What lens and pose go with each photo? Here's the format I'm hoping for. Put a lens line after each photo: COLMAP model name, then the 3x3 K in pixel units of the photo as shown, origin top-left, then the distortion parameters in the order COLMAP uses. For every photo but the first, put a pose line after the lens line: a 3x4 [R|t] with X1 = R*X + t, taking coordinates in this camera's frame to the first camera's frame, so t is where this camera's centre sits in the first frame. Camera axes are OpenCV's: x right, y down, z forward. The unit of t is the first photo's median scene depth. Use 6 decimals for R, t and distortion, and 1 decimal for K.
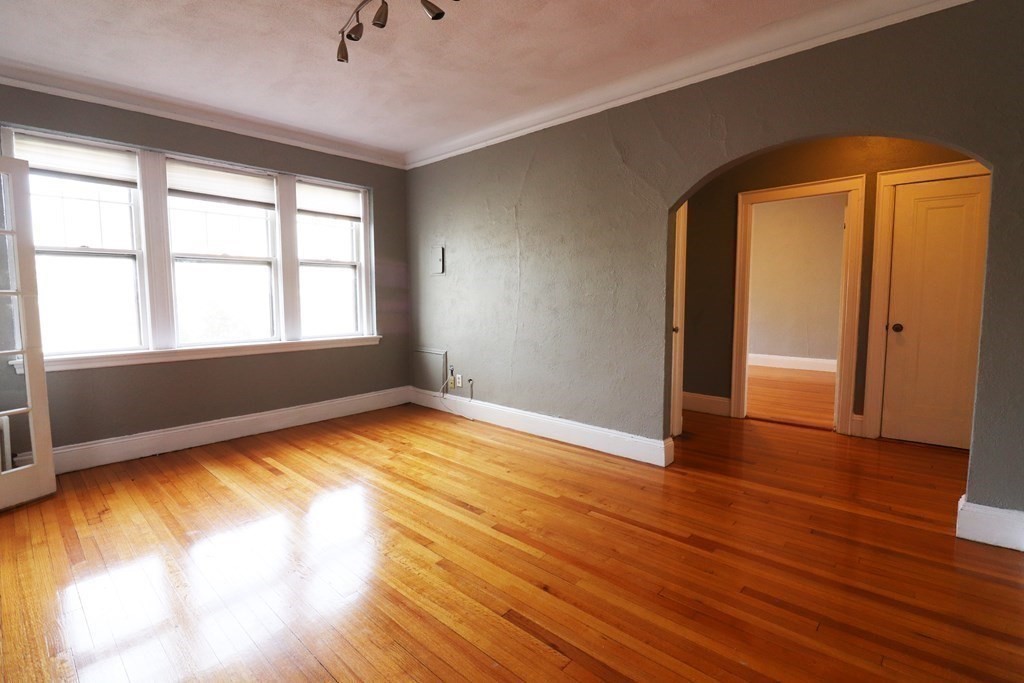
lens RADIAL K [[474.8, 0, 510.5], [0, 474.8, 334.8], [0, 0, 1]] dist [-0.001251, -0.013737]
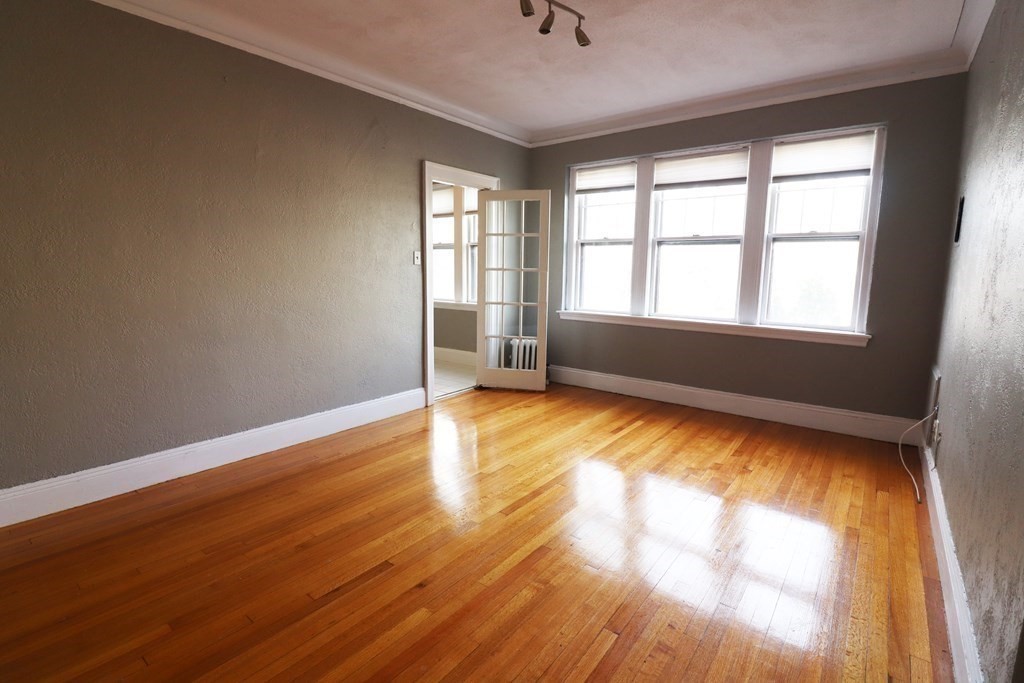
lens RADIAL K [[474.8, 0, 510.5], [0, 474.8, 334.8], [0, 0, 1]] dist [-0.001251, -0.013737]
pose [[0.079098, 0.138518, -0.987196, 0.497540], [-0.096817, 0.986685, 0.130689, -0.052141], [0.992154, 0.085240, 0.091456, 0.546648]]
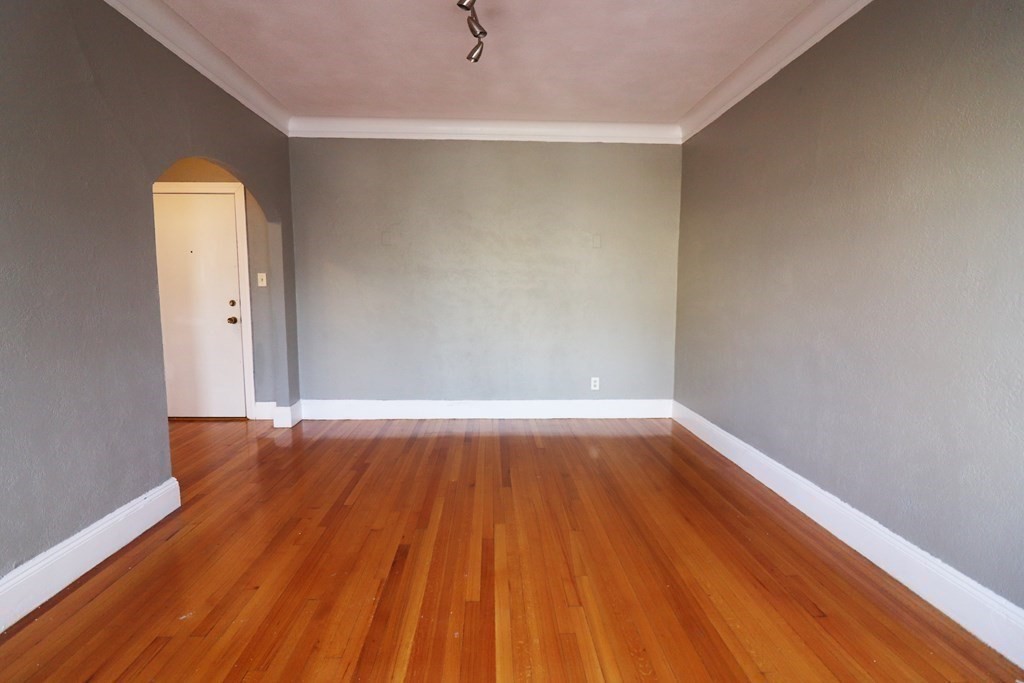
lens RADIAL K [[474.8, 0, 510.5], [0, 474.8, 334.8], [0, 0, 1]] dist [-0.001251, -0.013737]
pose [[-0.703929, -0.063433, 0.707432, -0.548783], [0.062705, 0.986565, 0.150857, -0.083986], [-0.707497, 0.150552, -0.690494, 0.984541]]
